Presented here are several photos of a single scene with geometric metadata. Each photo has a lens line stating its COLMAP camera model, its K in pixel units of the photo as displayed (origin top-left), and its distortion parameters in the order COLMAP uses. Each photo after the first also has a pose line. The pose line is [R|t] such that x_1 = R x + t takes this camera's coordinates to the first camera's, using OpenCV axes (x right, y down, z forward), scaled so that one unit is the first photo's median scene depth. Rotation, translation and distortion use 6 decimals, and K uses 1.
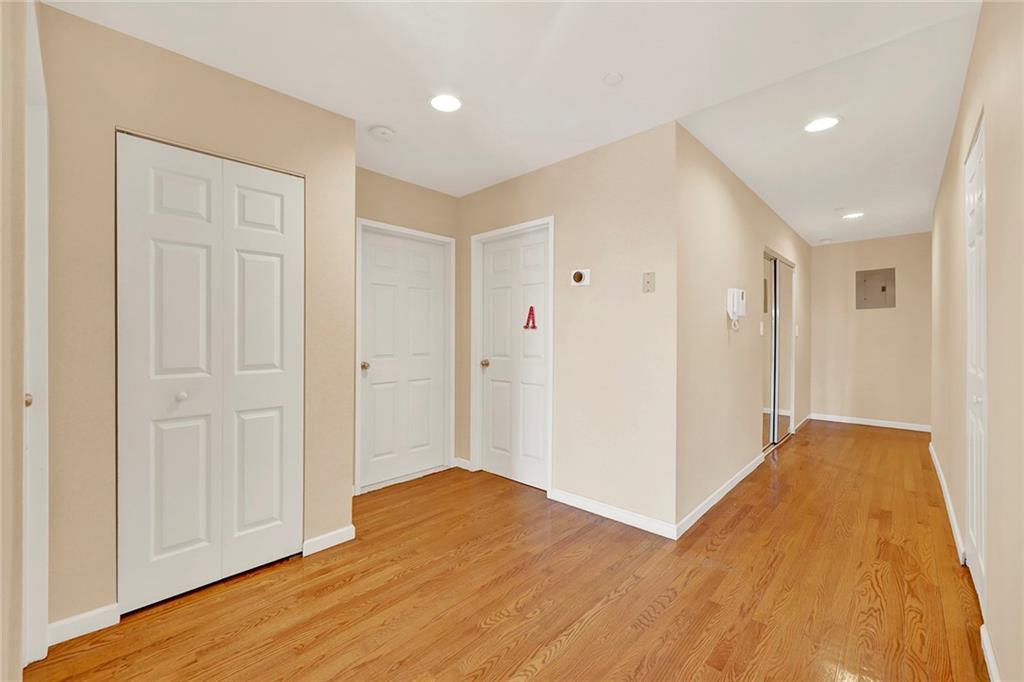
lens RADIAL K [[415.3, 0, 501.2], [0, 415.3, 337.0], [0, 0, 1]] dist [-0.001987, -0.000295]
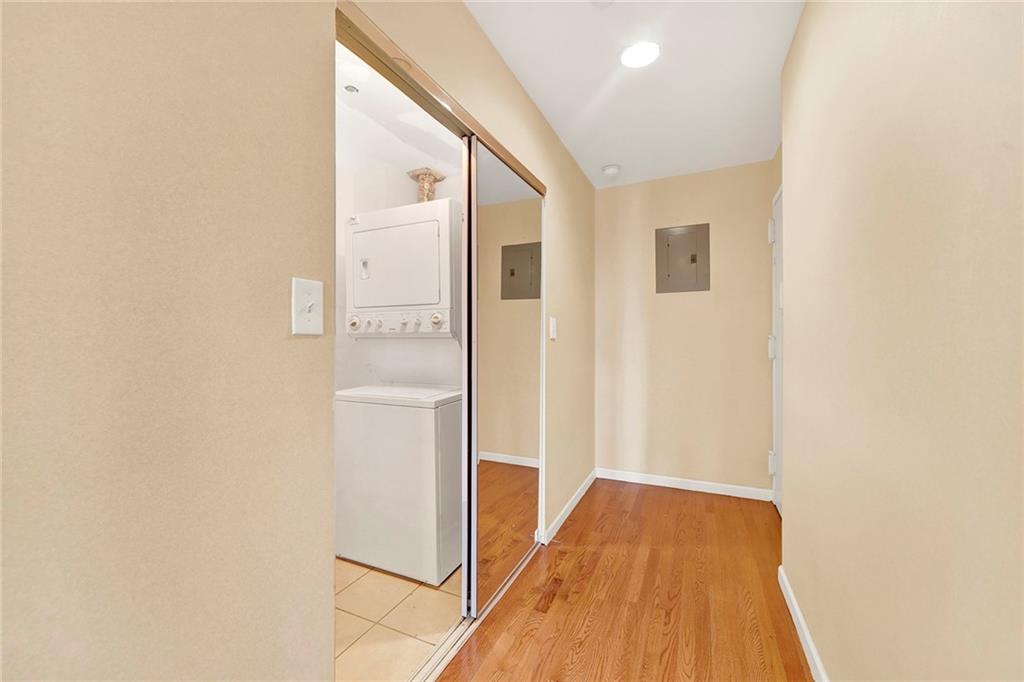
lens RADIAL K [[407.0, 0, 514.1], [0, 407.0, 341.9], [0, 0, 1]] dist [0.078784, -0.000004]
pose [[0.940577, -0.005066, 0.339542, 0.837860], [0.005046, 0.999987, 0.000941, 0.004487], [-0.339542, 0.000829, 0.940590, 0.926548]]
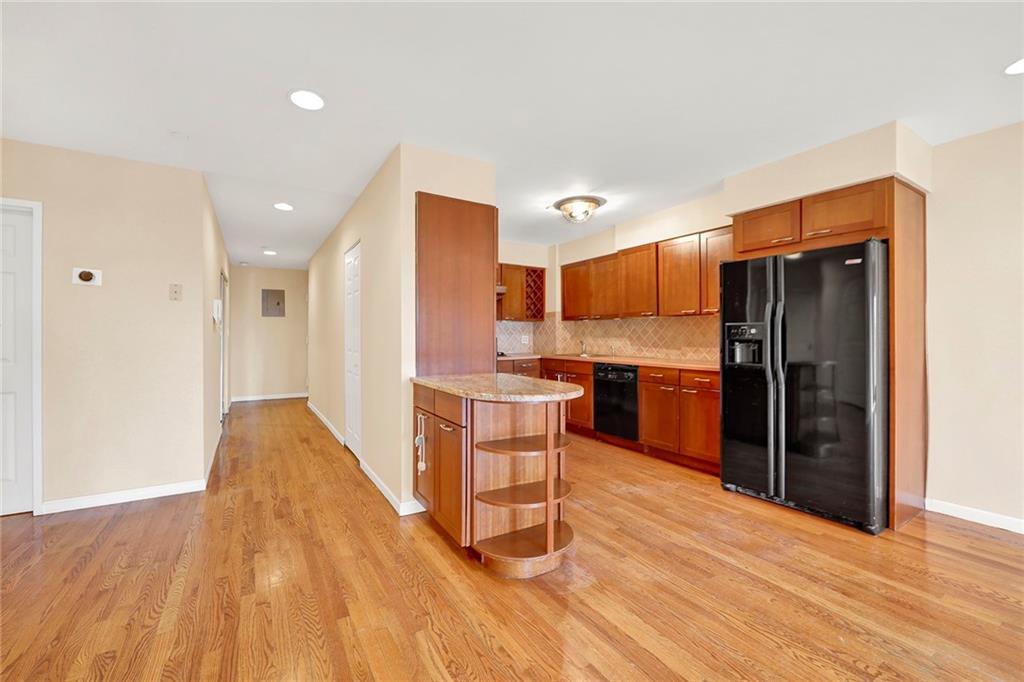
lens RADIAL K [[415.3, 0, 501.2], [0, 415.3, 337.0], [0, 0, 1]] dist [-0.001987, -0.000295]
pose [[0.245497, -0.001125, 0.969397, -0.524434], [0.001114, 0.999999, 0.000879, 0.001192], [-0.969397, 0.000864, 0.245498, -0.201611]]
